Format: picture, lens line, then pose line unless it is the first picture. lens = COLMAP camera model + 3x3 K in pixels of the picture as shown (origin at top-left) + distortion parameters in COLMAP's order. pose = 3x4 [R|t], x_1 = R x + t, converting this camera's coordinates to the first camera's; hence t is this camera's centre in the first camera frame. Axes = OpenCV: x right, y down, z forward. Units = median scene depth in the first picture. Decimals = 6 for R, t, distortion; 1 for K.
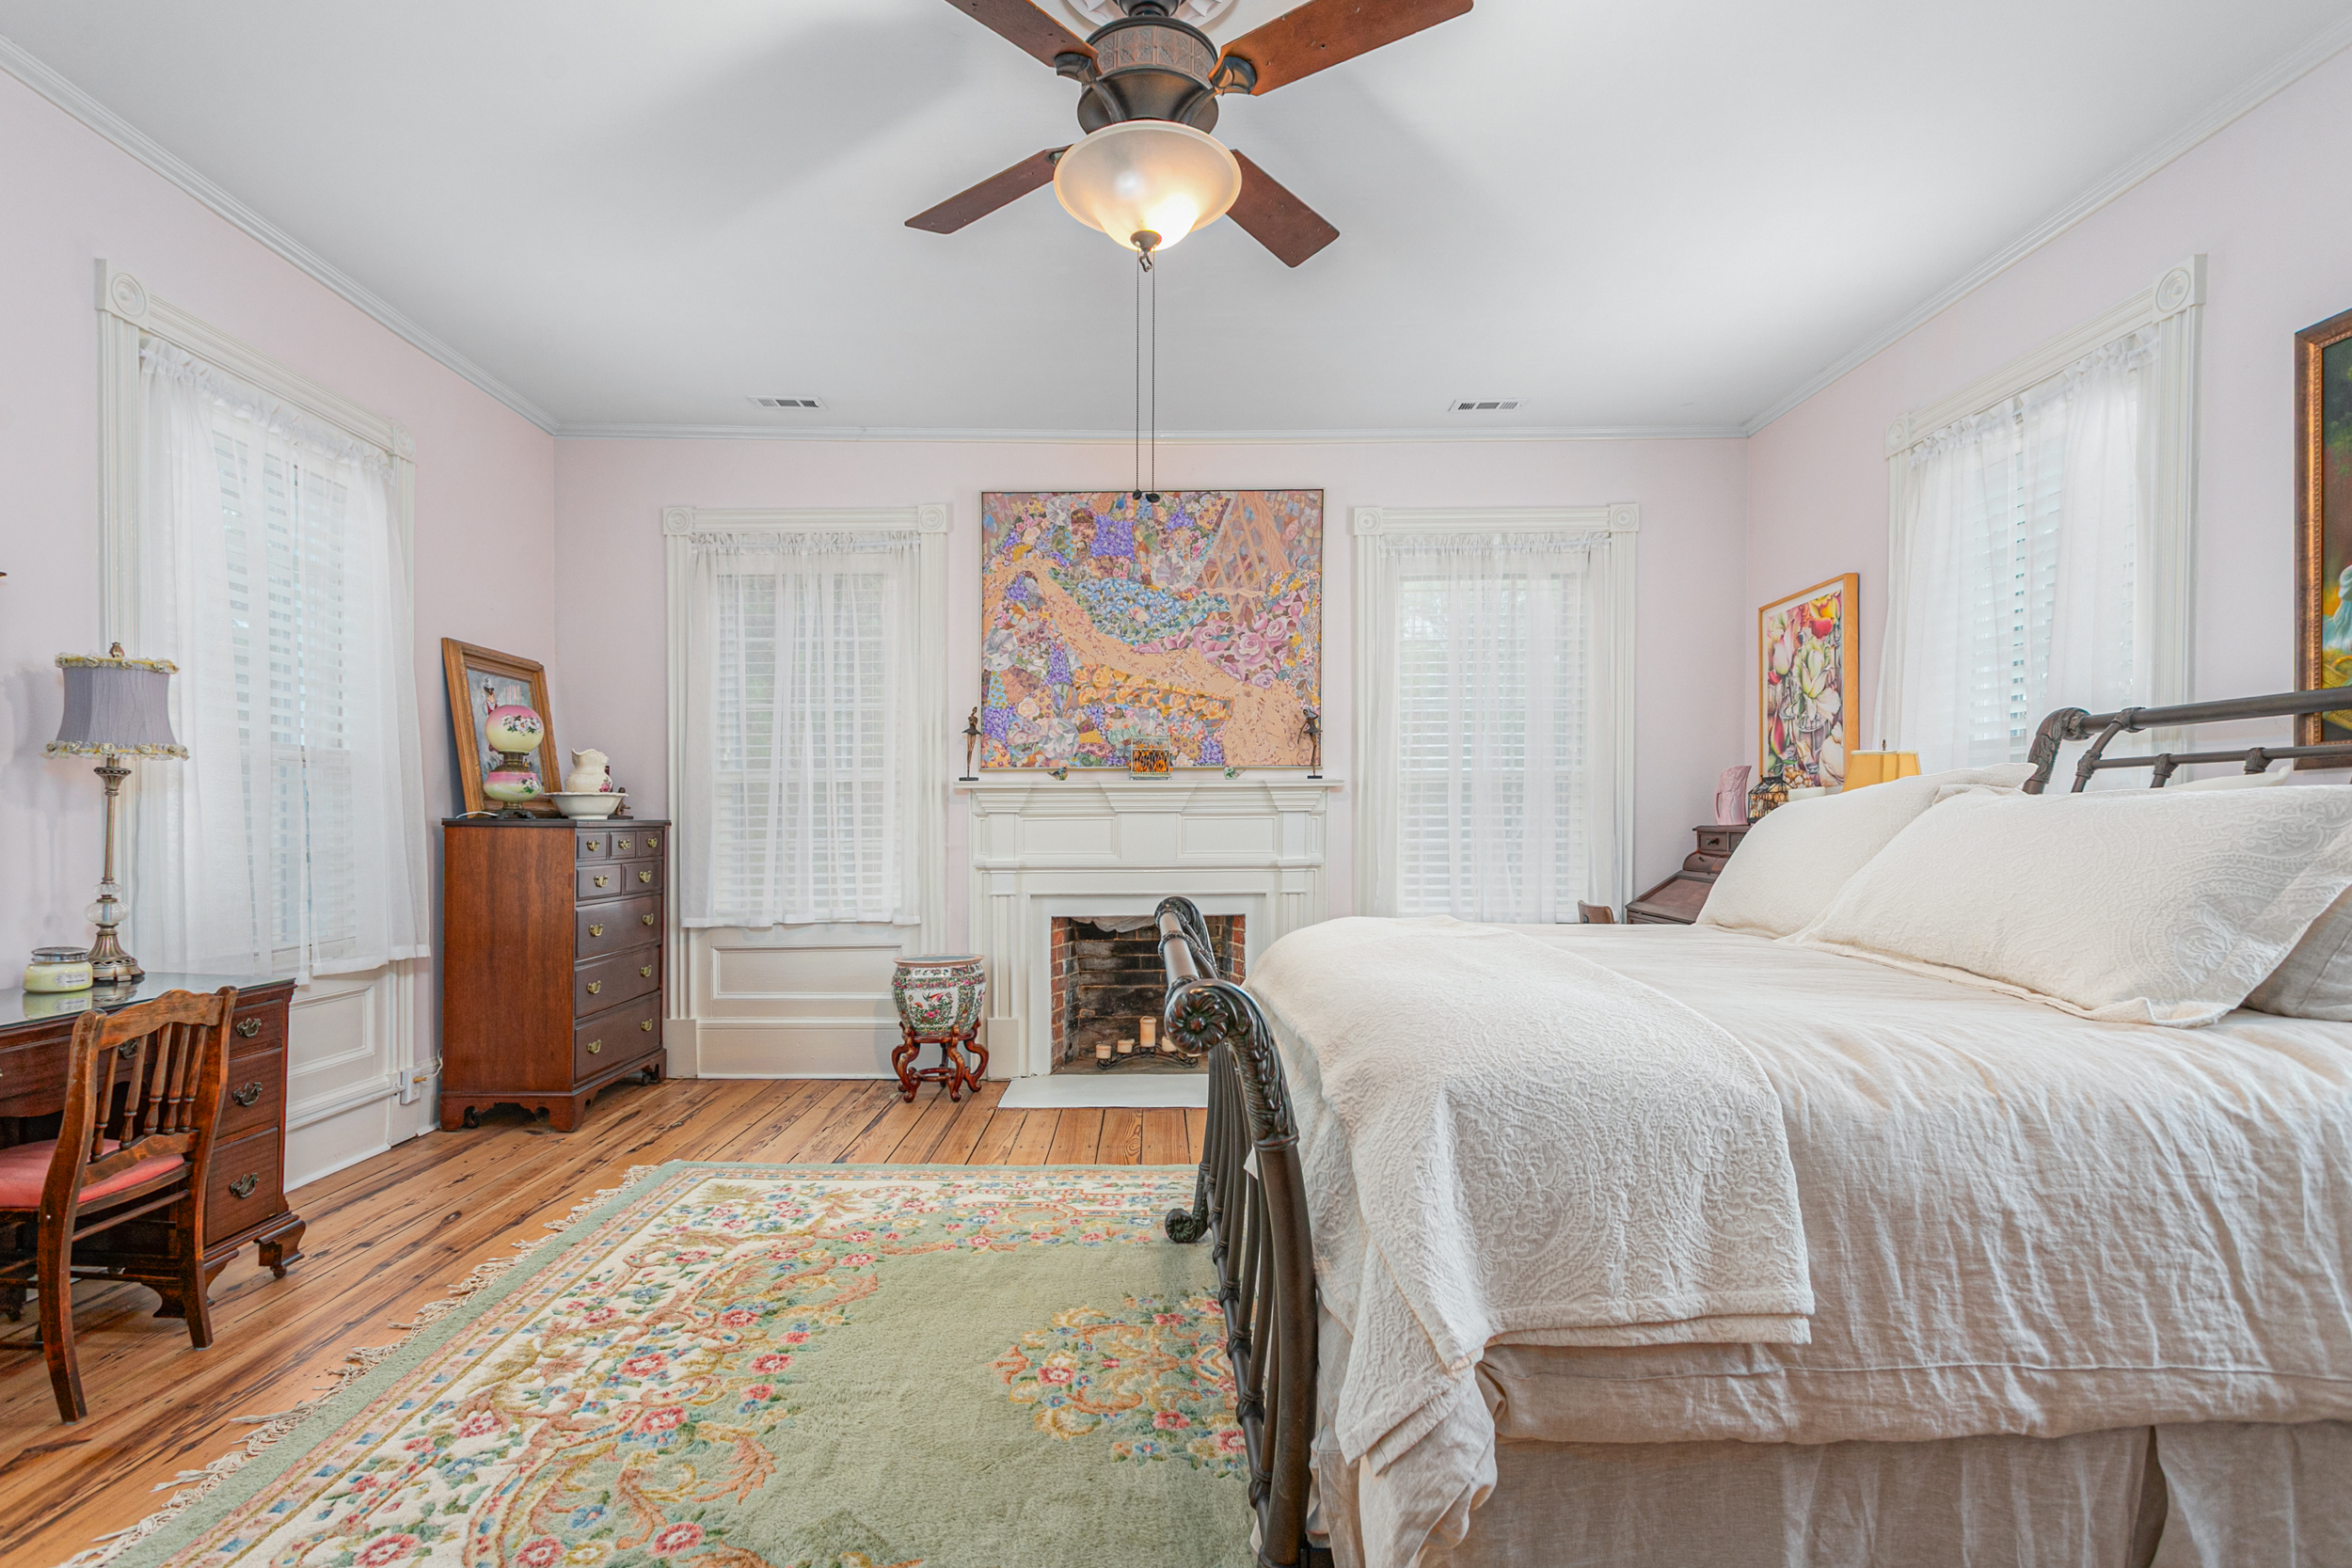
lens RADIAL K [[1150.1, 0, 1170.6], [0, 1150.1, 838.3], [0, 0, 1]] dist [-0.001797, -0.000142]
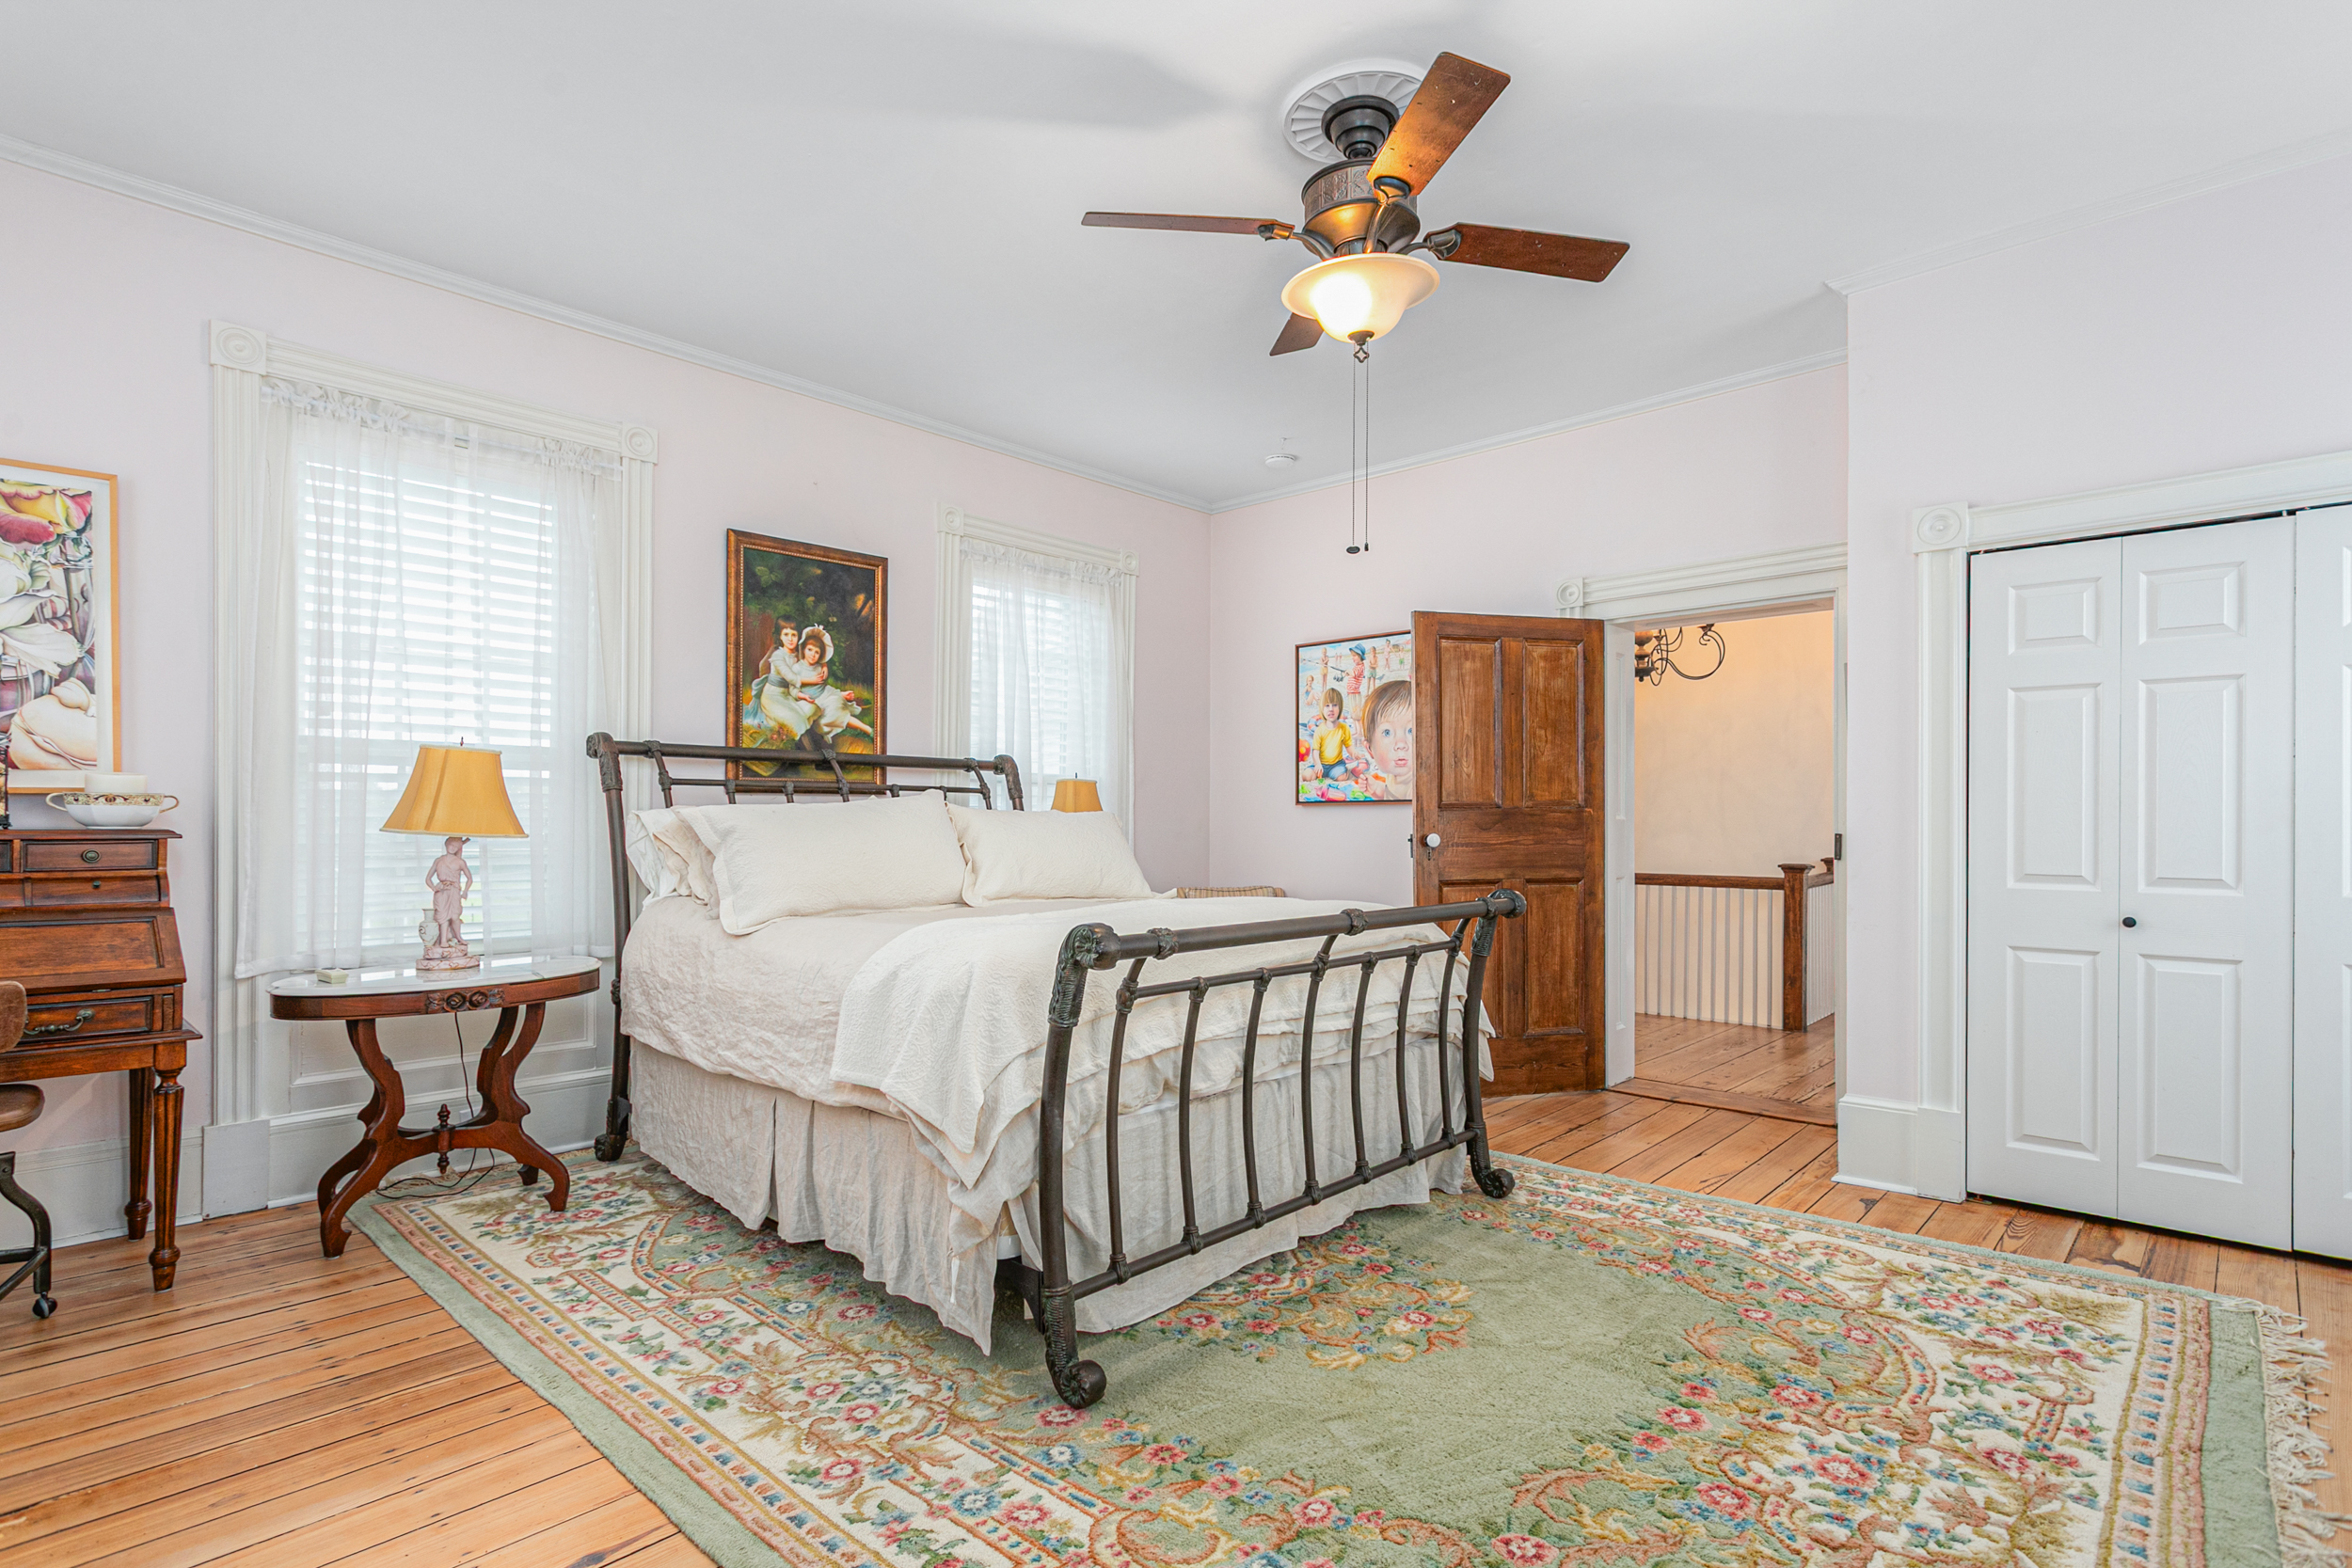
lens RADIAL K [[1150.1, 0, 1170.6], [0, 1150.1, 838.3], [0, 0, 1]] dist [-0.001797, -0.000142]
pose [[-0.717509, -0.000521, 0.696549, -0.634546], [0.013954, 0.999788, 0.015121, -0.011132], [-0.696409, 0.020569, -0.717350, 1.771947]]
